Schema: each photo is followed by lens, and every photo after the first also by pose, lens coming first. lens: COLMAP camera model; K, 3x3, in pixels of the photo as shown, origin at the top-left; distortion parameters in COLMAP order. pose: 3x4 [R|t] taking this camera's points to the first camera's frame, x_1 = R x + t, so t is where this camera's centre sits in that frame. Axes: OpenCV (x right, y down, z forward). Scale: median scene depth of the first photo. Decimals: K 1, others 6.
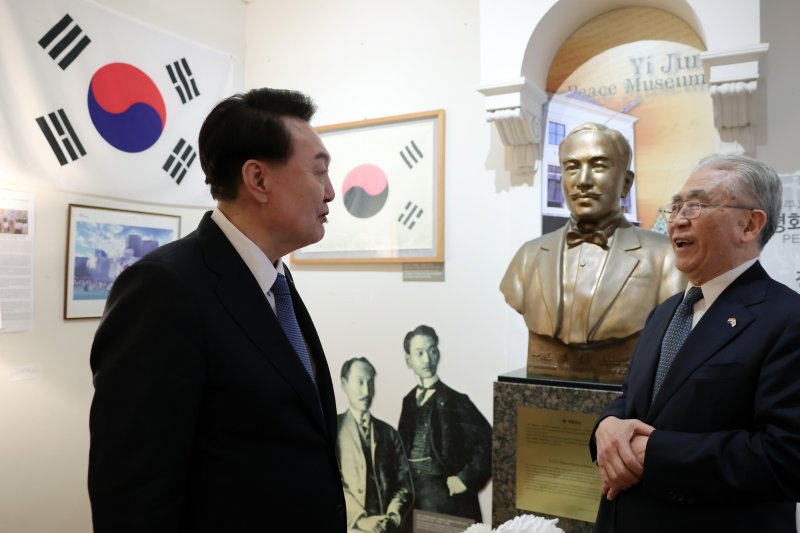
lens RADIAL K [[638.1, 0, 400.0], [0, 638.1, 266.5], [0, 0, 1]] dist [-0.048939, 0.101869]
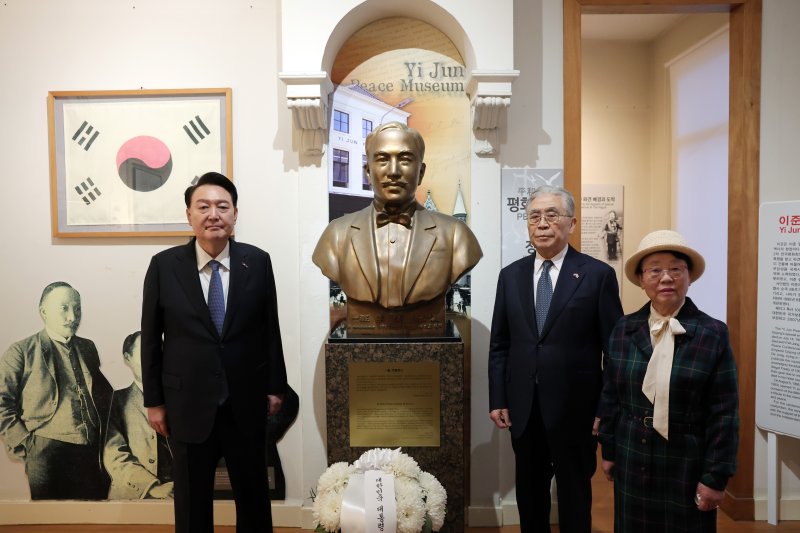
lens RADIAL K [[603.8, 0, 398.8], [0, 603.8, 270.6], [0, 0, 1]] dist [0.007236, 0.002619]
pose [[0.903214, -0.041214, 0.427207, -0.147599], [0.011089, 0.997287, 0.072766, -0.023317], [-0.429047, -0.060986, 0.901221, -0.033779]]
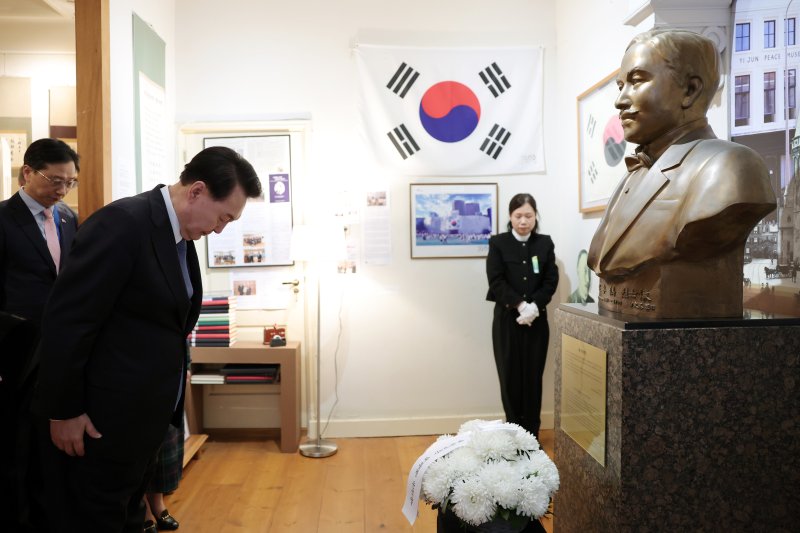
lens RADIAL K [[550.7, 0, 400.0], [0, 550.7, 266.5], [0, 0, 1]] dist [-0.076501, 0.086219]
pose [[0.578089, 0.010574, -0.815905, 0.649447], [0.041136, 0.998267, 0.042082, 0.052670], [0.814936, -0.057890, 0.576652, 0.223992]]
